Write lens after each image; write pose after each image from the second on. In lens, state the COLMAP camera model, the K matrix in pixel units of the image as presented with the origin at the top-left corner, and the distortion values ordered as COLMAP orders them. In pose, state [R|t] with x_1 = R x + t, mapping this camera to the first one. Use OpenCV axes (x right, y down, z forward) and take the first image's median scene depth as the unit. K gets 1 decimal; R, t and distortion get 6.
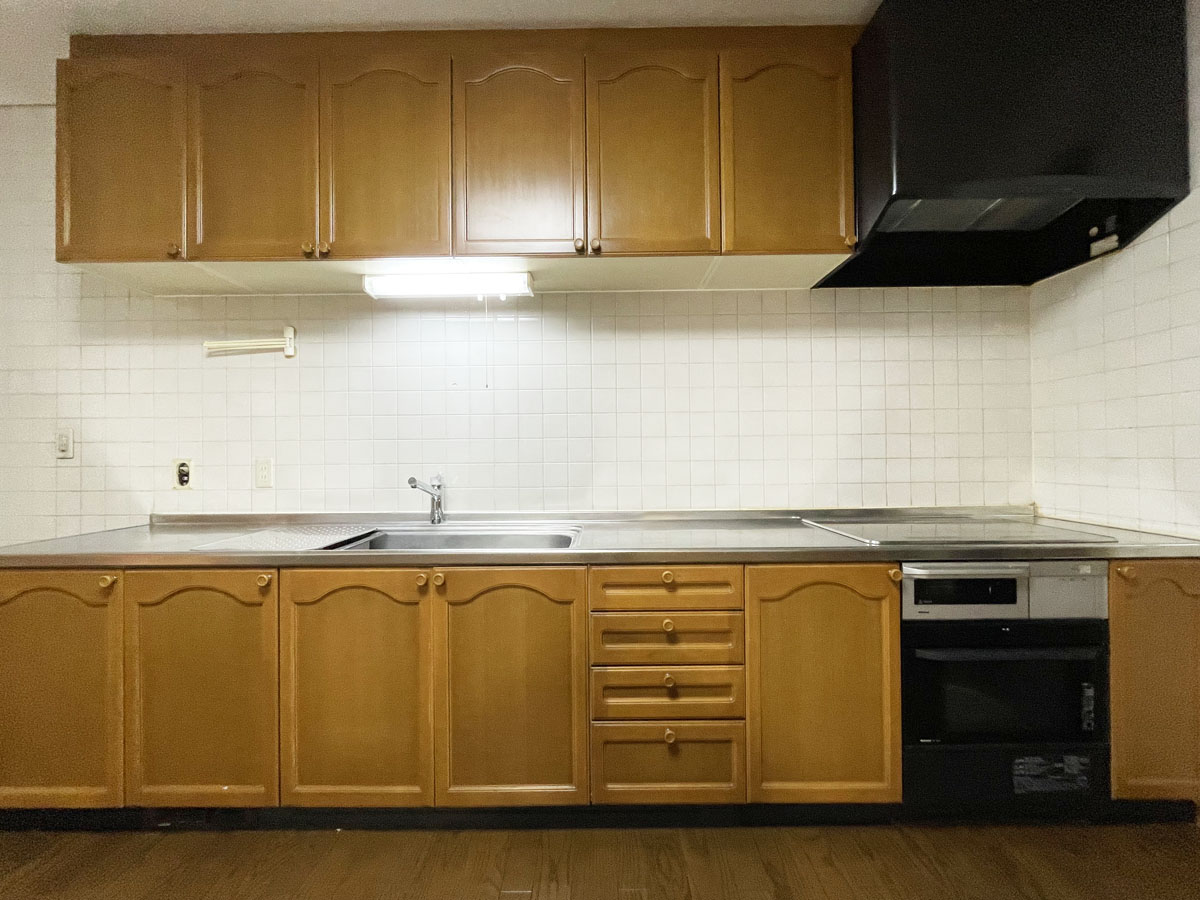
lens RADIAL K [[484.0, 0, 600.0], [0, 484.0, 450.0], [0, 0, 1]] dist [-0.002512, -0.000216]
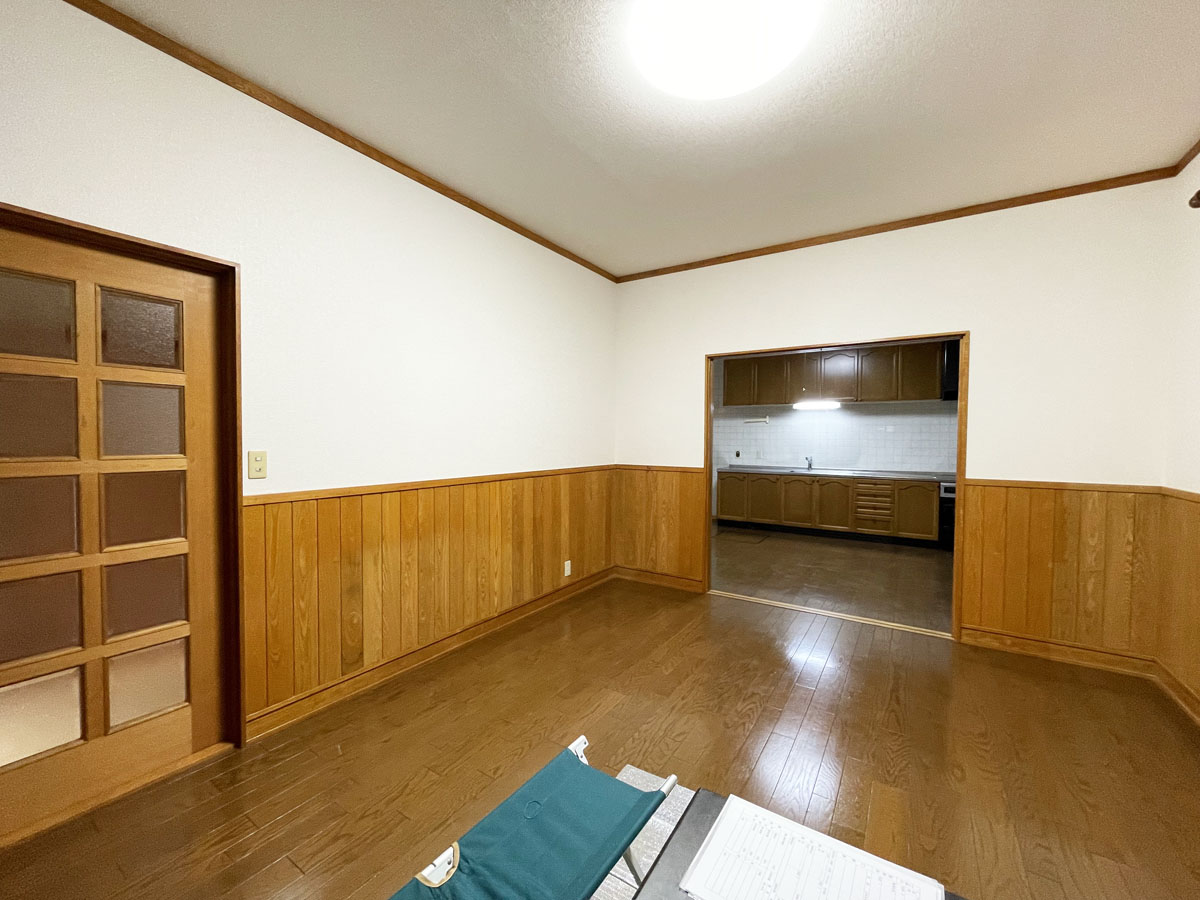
lens RADIAL K [[484.0, 0, 600.0], [0, 484.0, 450.0], [0, 0, 1]] dist [-0.002512, -0.000216]
pose [[0.834715, 0.029334, -0.549900, 0.459169], [-0.012395, 0.999328, 0.034495, -0.143276], [0.550543, -0.021978, 0.834518, -3.927610]]
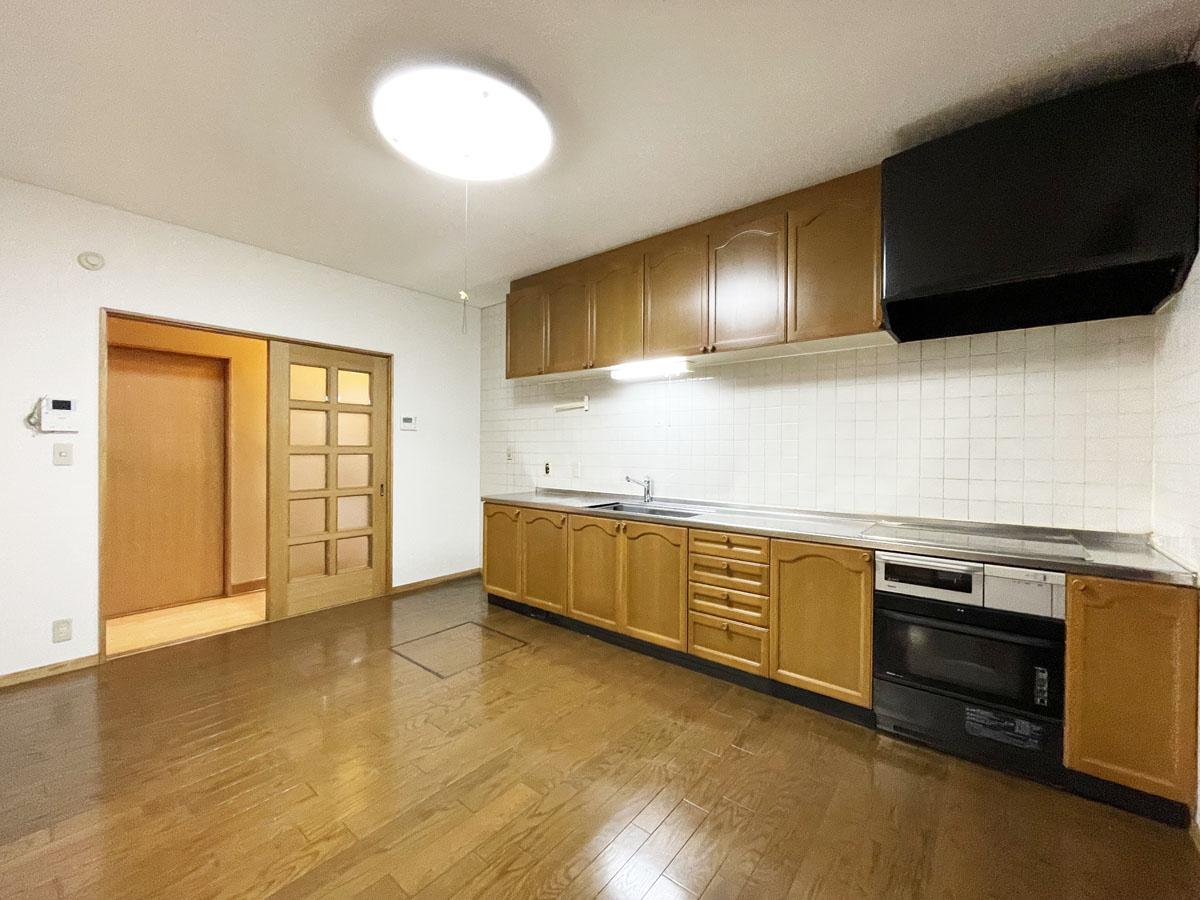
lens RADIAL K [[484.0, 0, 600.0], [0, 484.0, 450.0], [0, 0, 1]] dist [-0.002512, -0.000216]
pose [[0.778522, 0.016353, -0.627405, 0.888540], [-0.009780, 0.999855, 0.013926, -0.088122], [0.627542, -0.004706, 0.778569, -0.687857]]
